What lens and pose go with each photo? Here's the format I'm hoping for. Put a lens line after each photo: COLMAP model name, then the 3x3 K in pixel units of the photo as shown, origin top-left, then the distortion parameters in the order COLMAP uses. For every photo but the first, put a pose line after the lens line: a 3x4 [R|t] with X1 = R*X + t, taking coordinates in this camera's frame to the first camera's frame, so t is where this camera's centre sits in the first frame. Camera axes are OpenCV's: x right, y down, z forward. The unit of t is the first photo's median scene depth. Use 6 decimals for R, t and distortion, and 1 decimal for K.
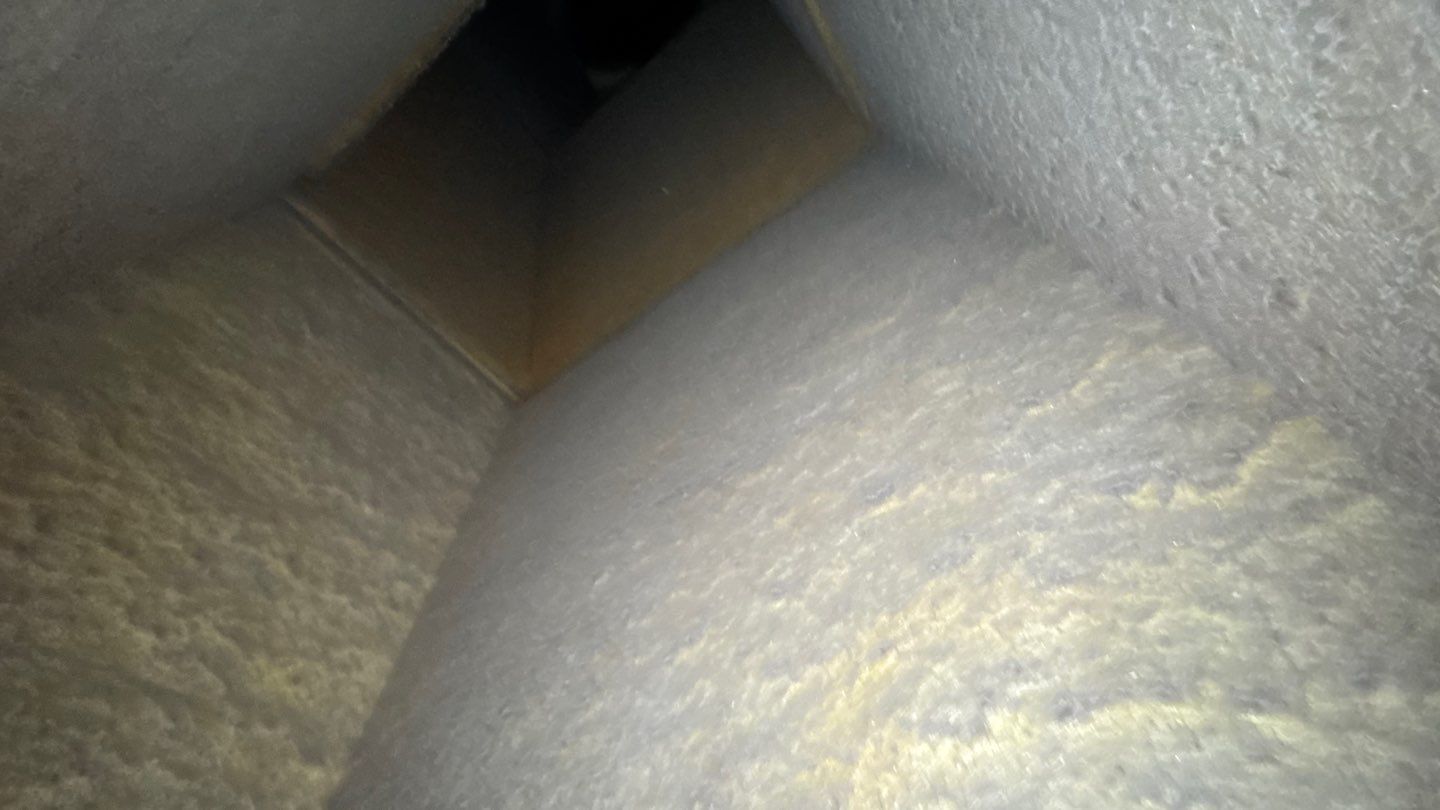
lens RADIAL K [[573.9, 0, 720.5], [0, 573.9, 415.6], [0, 0, 1]] dist [-0.008452, 0.000734]
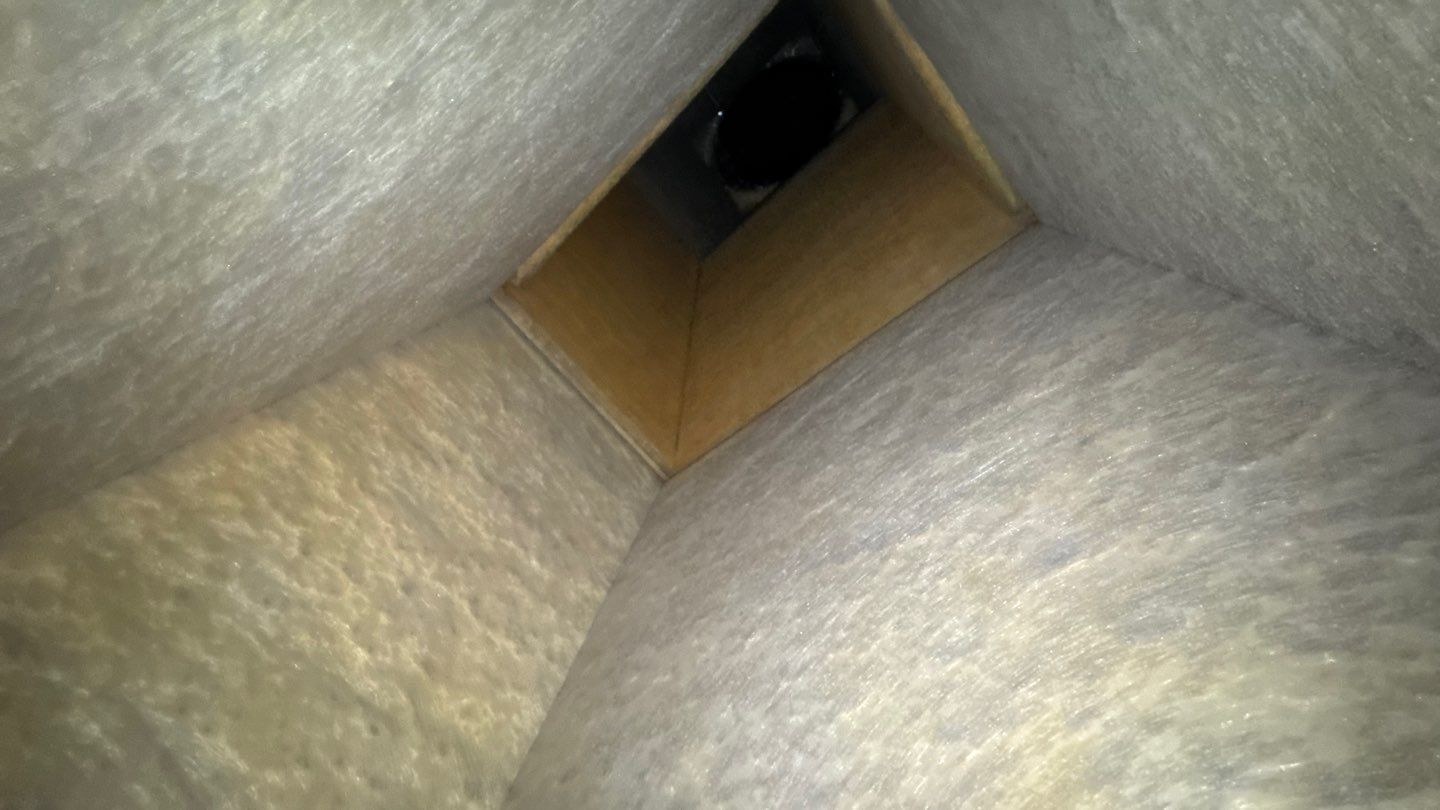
lens RADIAL K [[573.9, 0, 719.7], [0, 573.9, 417.4], [0, 0, 1]] dist [-0.008452, 0.000734]
pose [[0.975547, 0.008739, -0.219617, -0.050296], [-0.044999, 0.985985, -0.160653, 0.071450], [0.215135, 0.166607, 0.962268, -0.044283]]
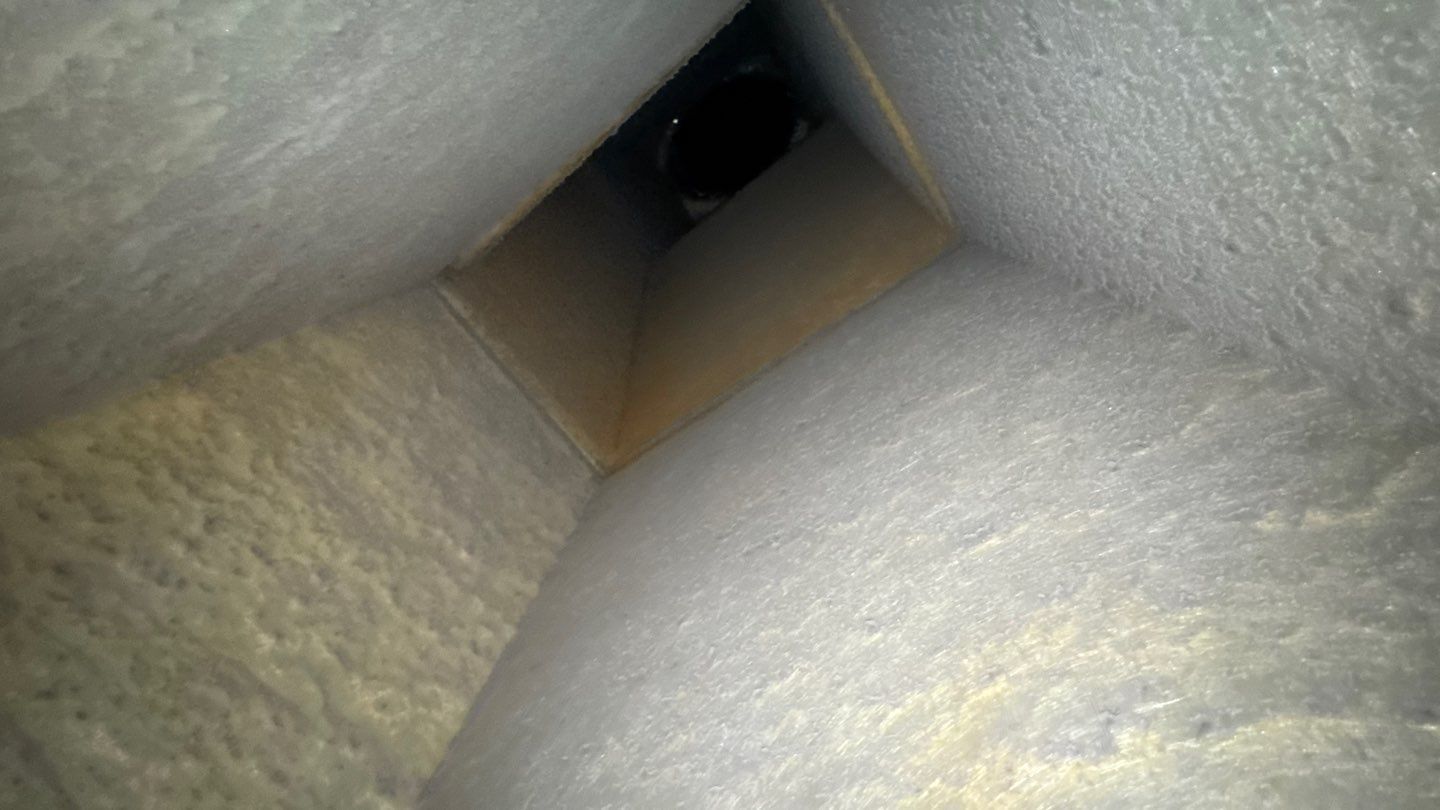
lens RADIAL K [[573.9, 0, 721.8], [0, 573.9, 417.6], [0, 0, 1]] dist [-0.008452, 0.000734]
pose [[0.991915, 0.045875, -0.118326, -0.046775], [-0.067663, 0.979973, -0.187280, 0.124207], [0.107365, 0.193772, 0.975154, -0.048127]]
